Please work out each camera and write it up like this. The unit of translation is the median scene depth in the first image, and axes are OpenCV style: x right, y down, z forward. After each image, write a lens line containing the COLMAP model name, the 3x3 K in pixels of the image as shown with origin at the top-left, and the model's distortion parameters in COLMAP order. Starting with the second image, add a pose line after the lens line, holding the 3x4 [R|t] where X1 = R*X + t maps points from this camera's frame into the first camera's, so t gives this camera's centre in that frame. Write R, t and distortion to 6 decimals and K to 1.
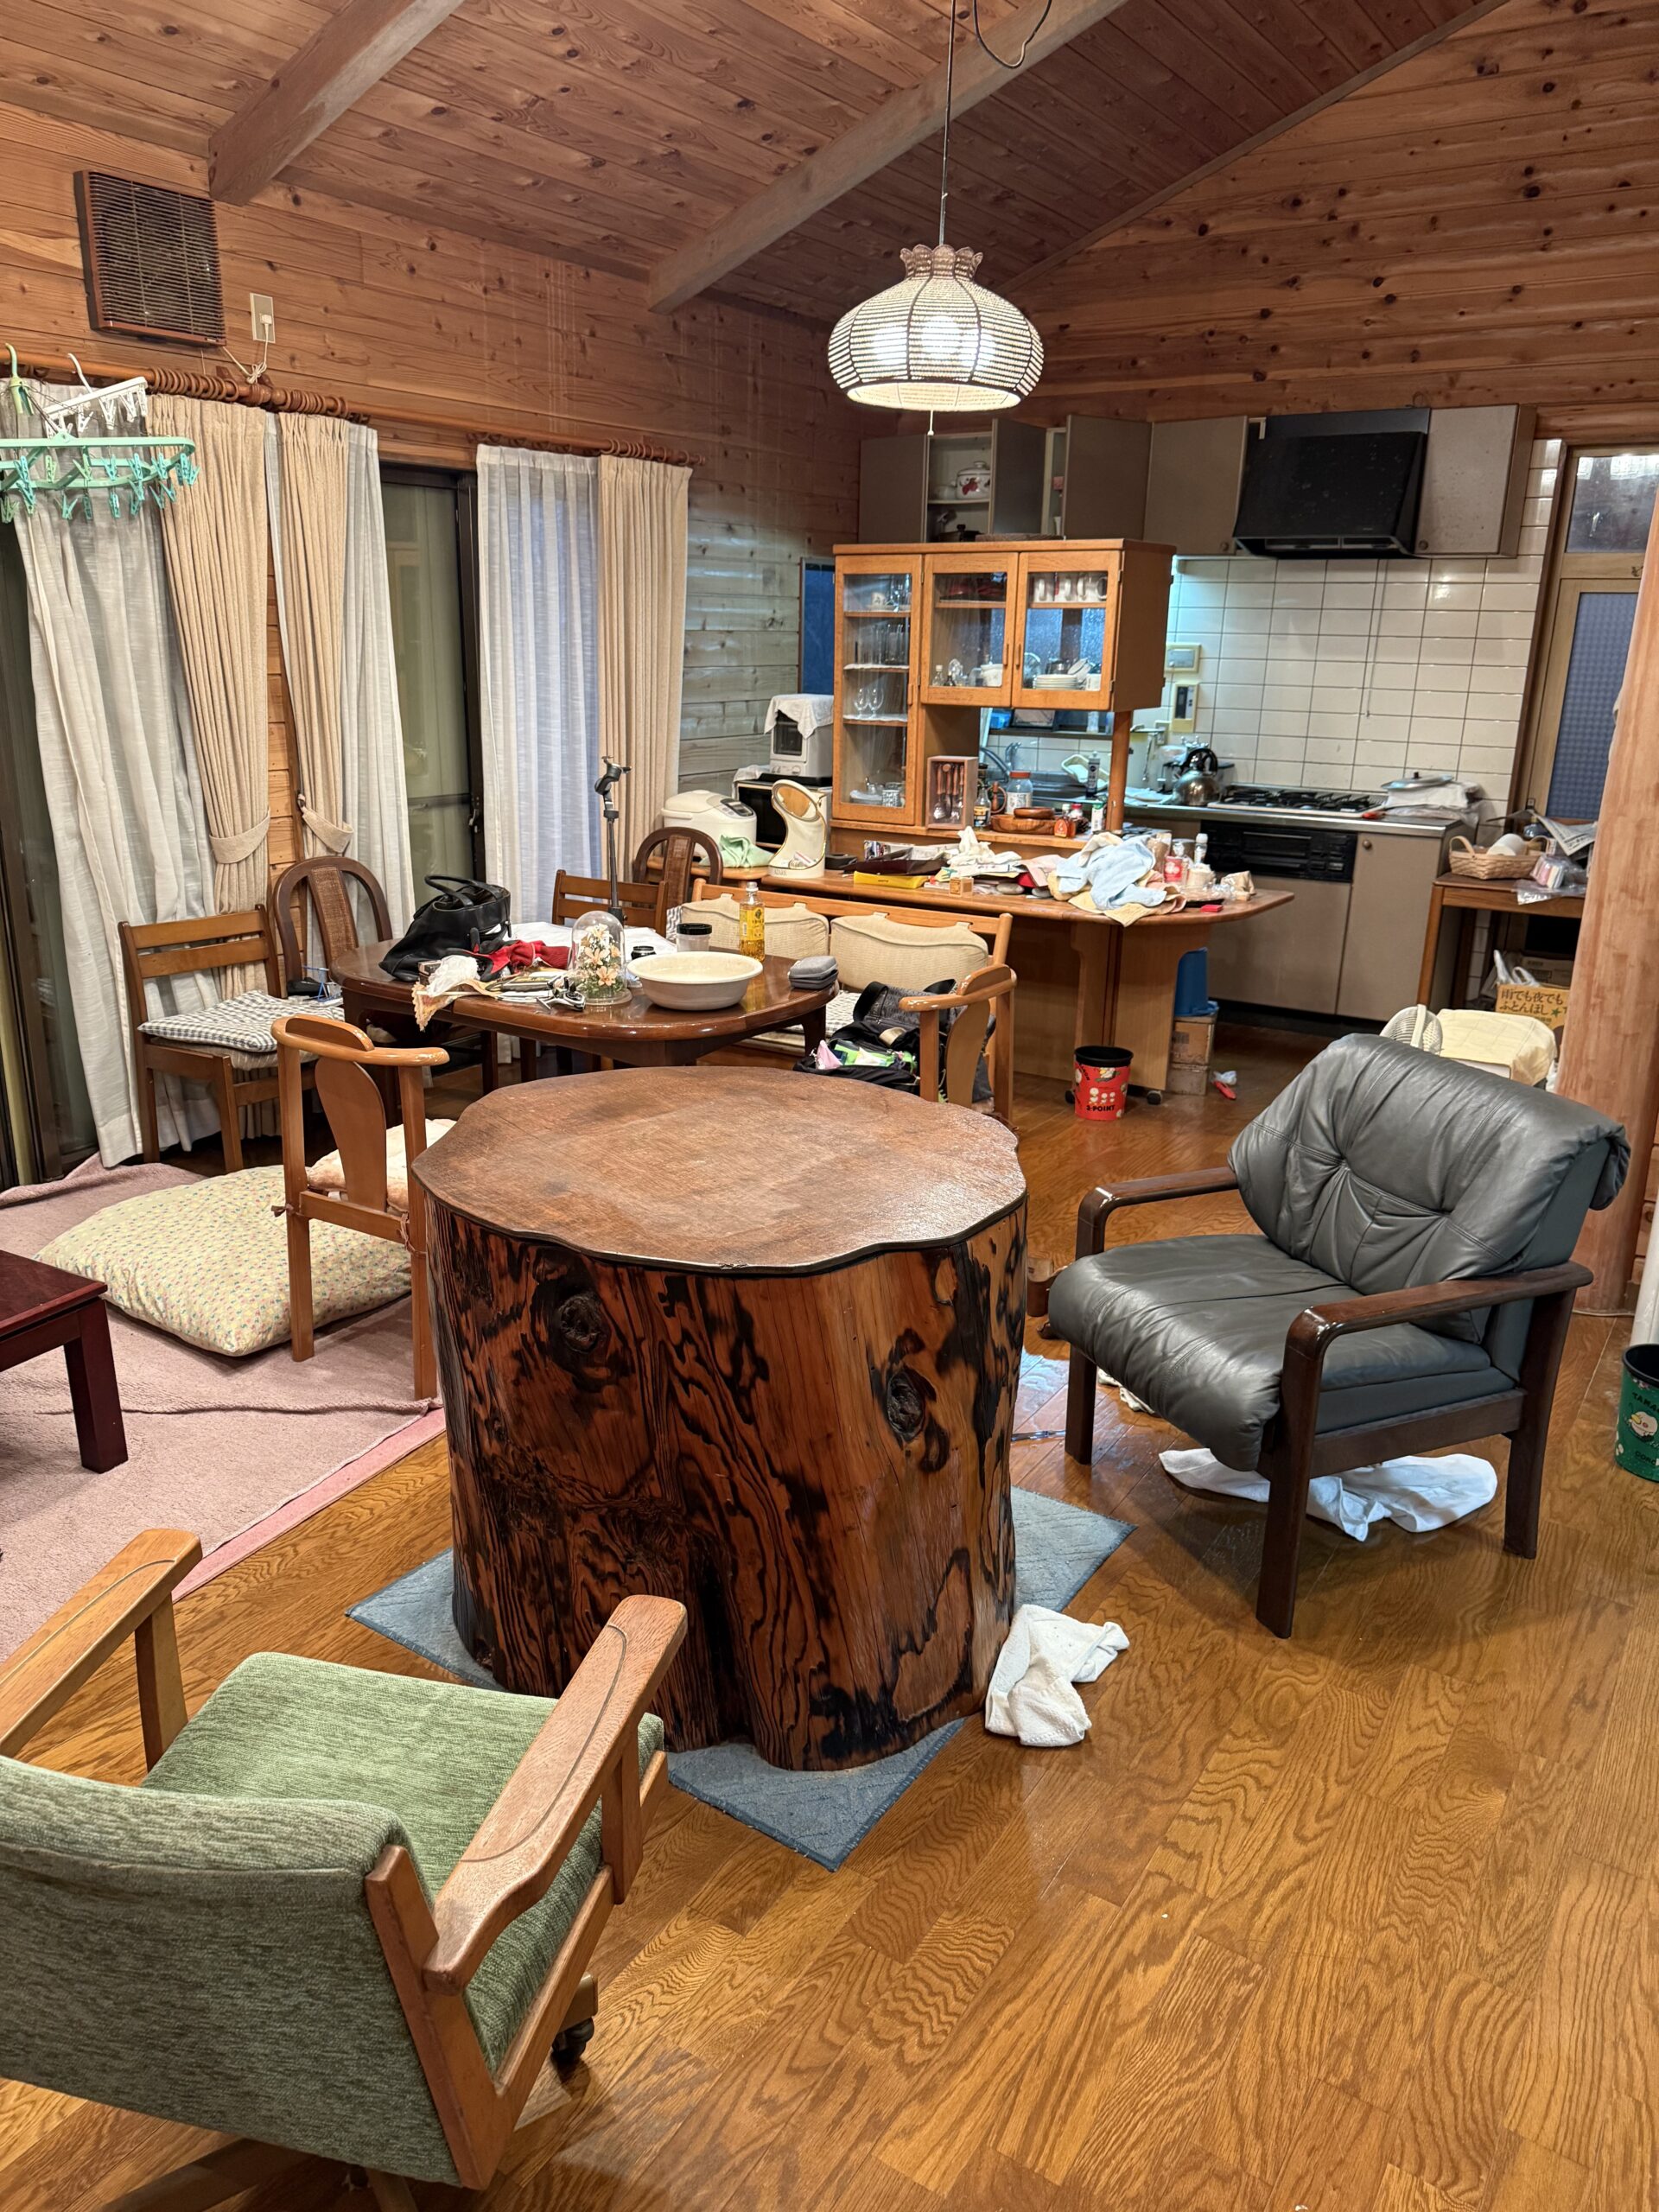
lens RADIAL K [[1570.7, 0, 829.5], [0, 1570.7, 1106.0], [0, 0, 1]] dist [0.006284, -0.004807]
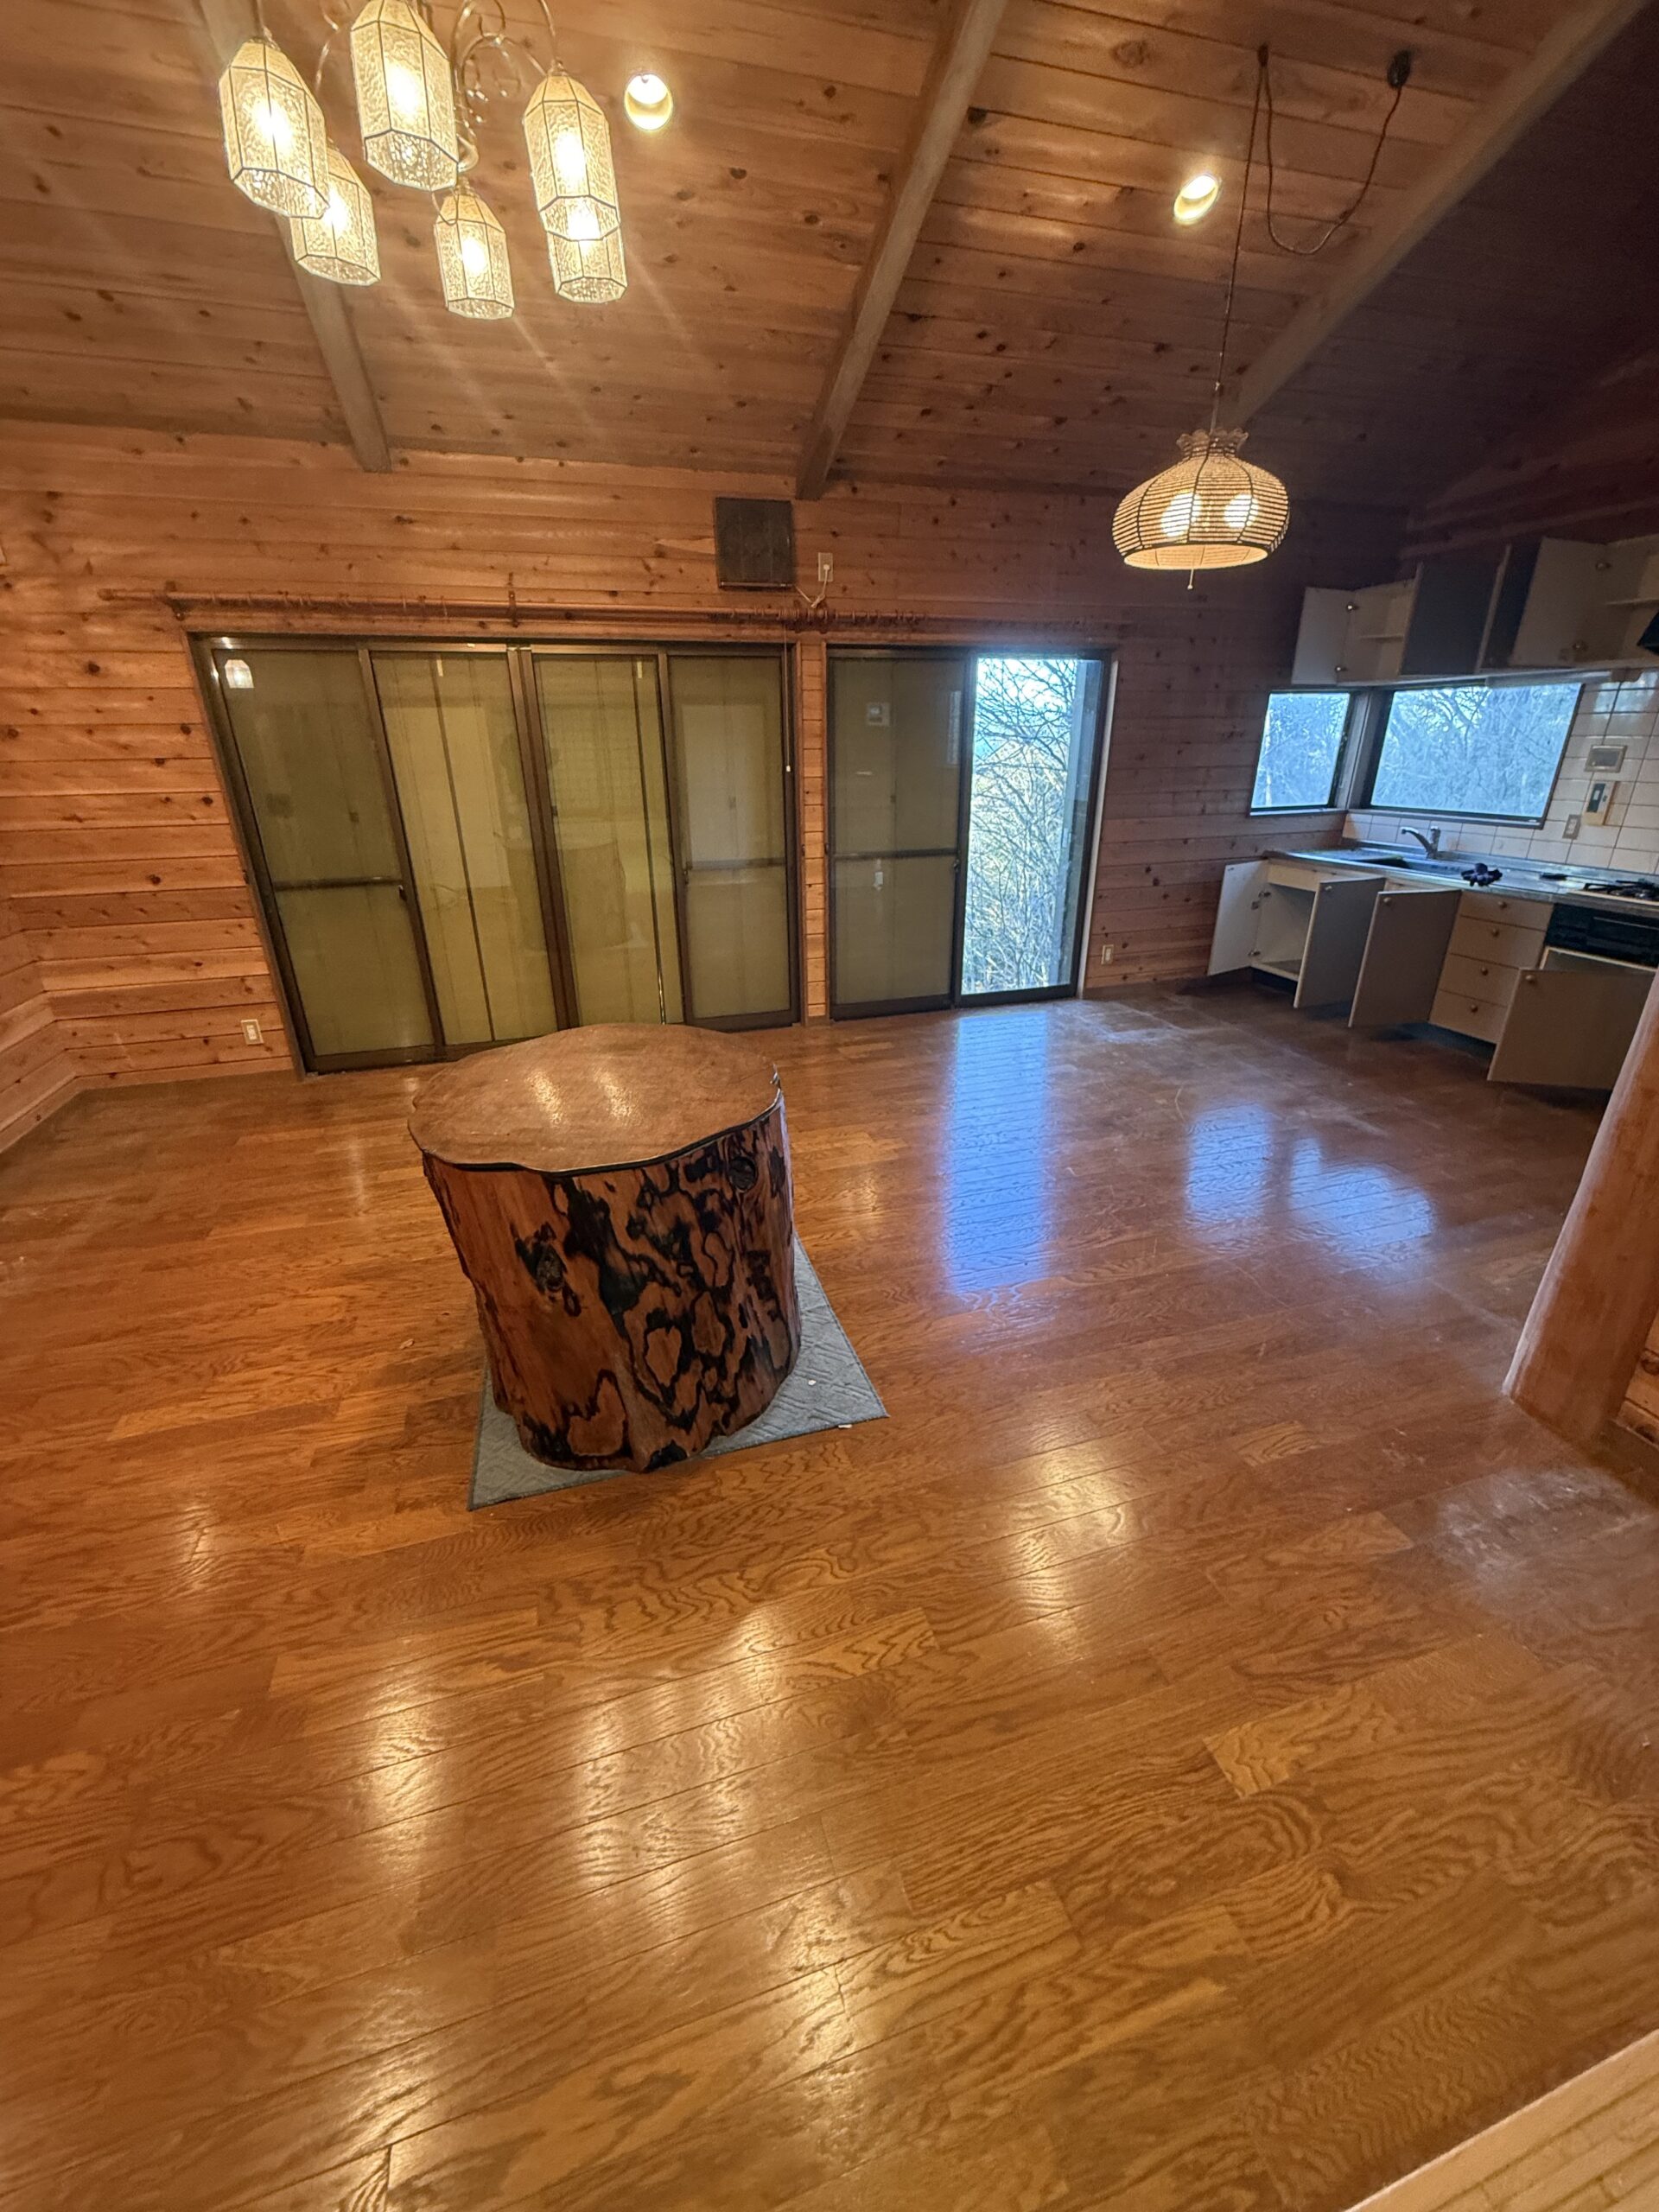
lens RADIAL K [[883.9, 0, 829.5], [0, 883.9, 1106.0], [0, 0, 1]] dist [0.001053, 0.000310]
pose [[0.776140, 0.218326, -0.591557, 0.365895], [-0.160793, 0.975658, 0.149121, -0.070738], [0.609715, -0.020620, 0.792353, 0.228807]]
